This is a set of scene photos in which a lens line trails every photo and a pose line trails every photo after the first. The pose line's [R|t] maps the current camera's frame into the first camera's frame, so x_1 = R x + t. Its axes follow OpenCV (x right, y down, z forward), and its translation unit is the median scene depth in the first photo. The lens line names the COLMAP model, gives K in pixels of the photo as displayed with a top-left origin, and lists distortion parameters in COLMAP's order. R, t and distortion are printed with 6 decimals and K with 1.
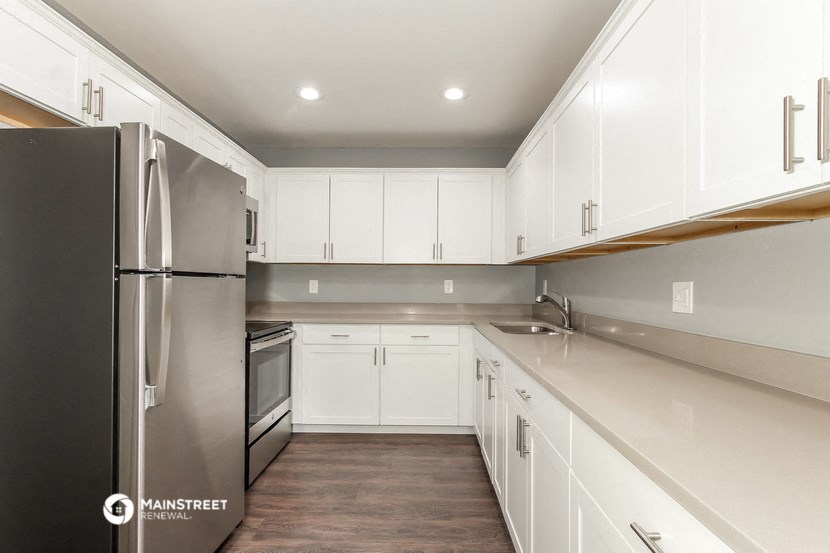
lens RADIAL K [[423.7, 0, 414.0], [0, 423.7, 278.1], [0, 0, 1]] dist [-0.001539, 0.003484]
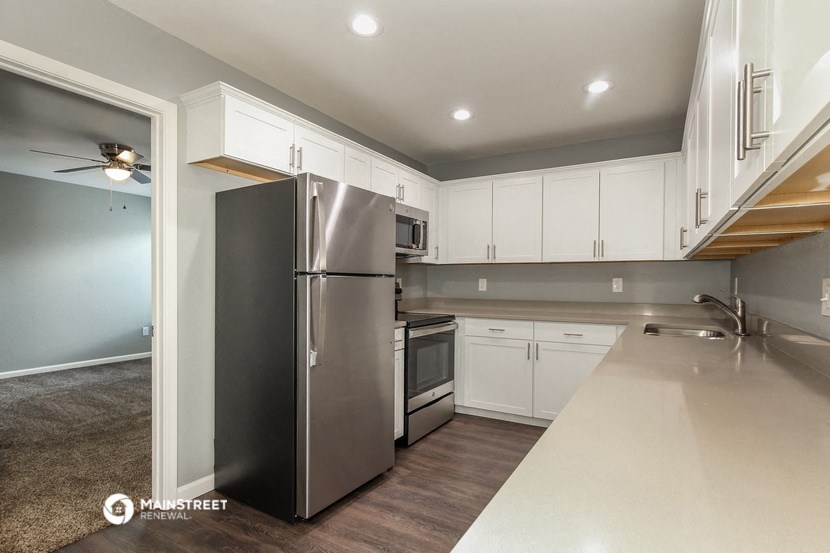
lens RADIAL K [[423.7, 0, 422.0], [0, 423.7, 279.3], [0, 0, 1]] dist [-0.001539, 0.003484]
pose [[0.877032, -0.004225, -0.480414, 0.199150], [0.006391, 0.999975, 0.002874, 0.002008], [0.480390, -0.005591, 0.877037, -0.050756]]
